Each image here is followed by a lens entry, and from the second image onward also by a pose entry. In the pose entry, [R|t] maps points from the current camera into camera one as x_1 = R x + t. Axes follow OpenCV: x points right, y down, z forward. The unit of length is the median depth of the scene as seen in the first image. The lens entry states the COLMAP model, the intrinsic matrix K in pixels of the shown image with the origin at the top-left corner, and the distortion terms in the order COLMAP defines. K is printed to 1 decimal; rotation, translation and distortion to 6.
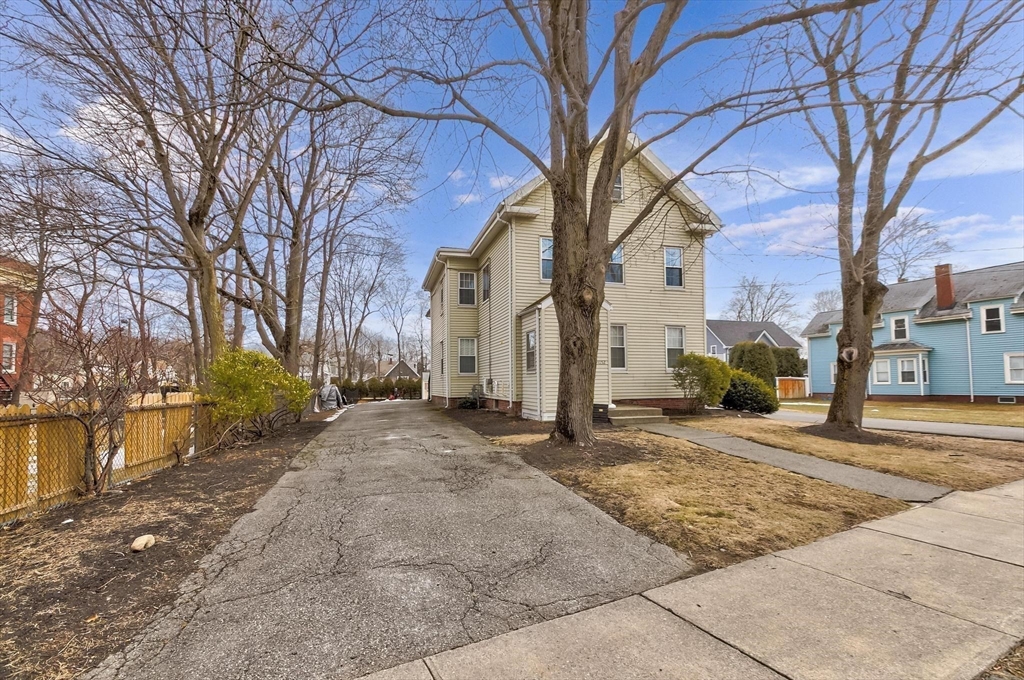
lens RADIAL K [[467.6, 0, 513.4], [0, 467.6, 353.9], [0, 0, 1]] dist [-0.000286, 0.000112]
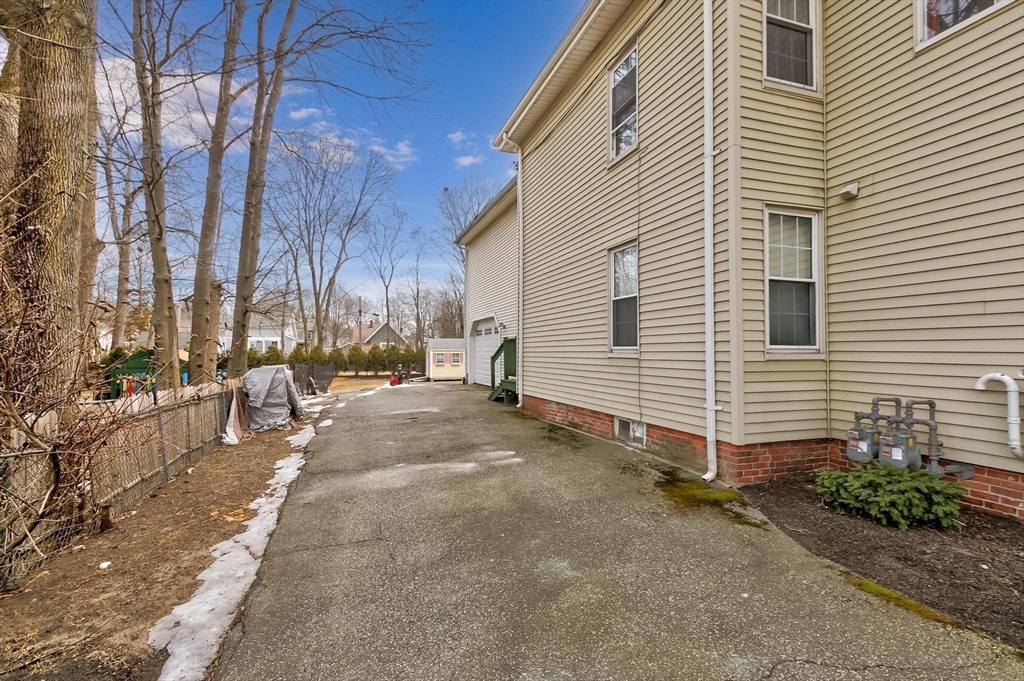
lens RADIAL K [[483.1, 0, 516.8], [0, 483.1, 339.0], [0, 0, 1]] dist [-0.001524, -0.000319]
pose [[0.998740, 0.011222, 0.048913, -0.325334], [-0.013108, 0.999175, 0.038426, 0.035349], [-0.048441, -0.039018, 0.998064, 0.933482]]
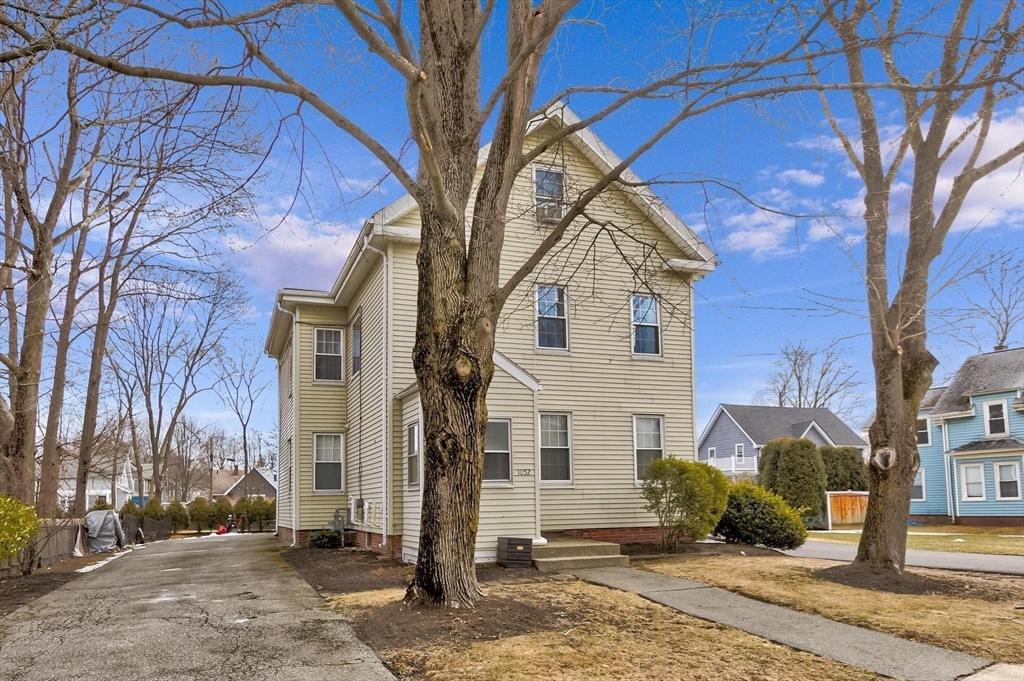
lens RADIAL K [[736.9, 0, 509.9], [0, 736.9, 430.4], [0, 0, 1]] dist [-0.005604, -0.002839]
pose [[0.995888, -0.000576, 0.090586, 0.073580], [0.003888, 0.999330, -0.036399, -0.002161], [-0.090504, 0.036602, 0.995223, 0.002809]]
